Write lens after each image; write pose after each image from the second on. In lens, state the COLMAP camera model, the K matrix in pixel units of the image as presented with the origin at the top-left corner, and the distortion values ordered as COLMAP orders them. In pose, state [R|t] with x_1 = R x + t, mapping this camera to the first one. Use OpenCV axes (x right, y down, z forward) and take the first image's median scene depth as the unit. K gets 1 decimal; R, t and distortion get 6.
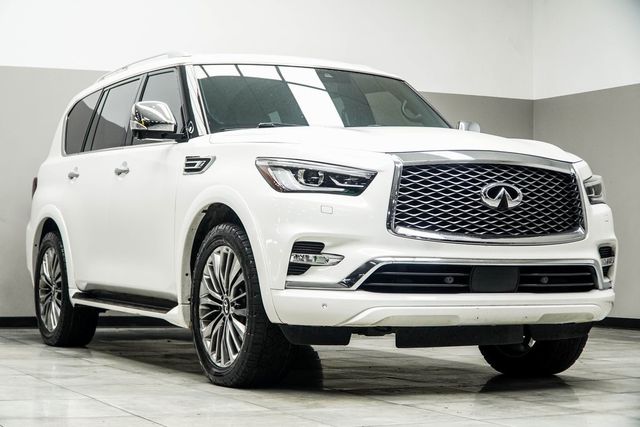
lens RADIAL K [[1254.8, 0, 318.2], [0, 1254.8, 216.5], [0, 0, 1]] dist [-0.031753, 0.000000]
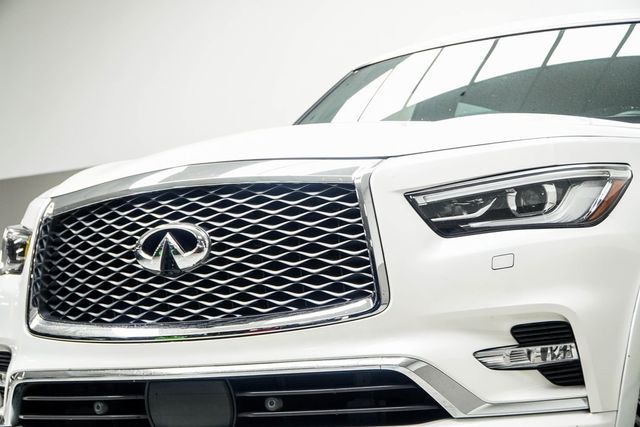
lens RADIAL K [[1697.0, 0, 323.5], [0, 1697.0, 215.4], [0, 0, 1]] dist [-0.357750, 0.000000]
pose [[0.513959, -0.110465, -0.850672, 0.783380], [0.072286, 0.993724, -0.085368, 0.035186], [0.854764, -0.017616, 0.518719, 0.676203]]
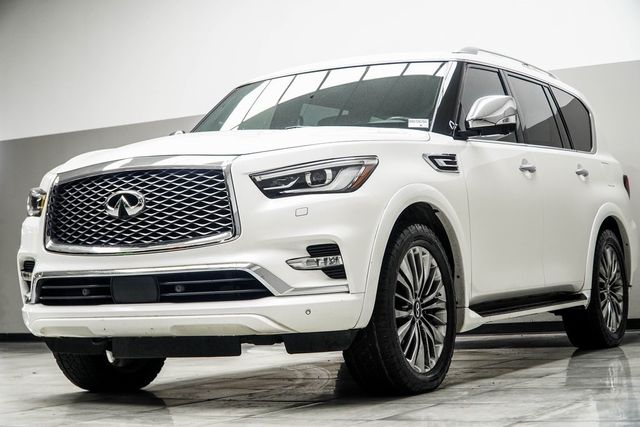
lens RADIAL K [[1254.8, 0, 318.4], [0, 1254.8, 215.6], [0, 0, 1]] dist [-0.031753, 0.000000]
pose [[0.545548, -0.068400, -0.835284, 1.028221], [0.077291, 0.996523, -0.031122, 0.033998], [0.834508, -0.047582, 0.548938, 0.585994]]
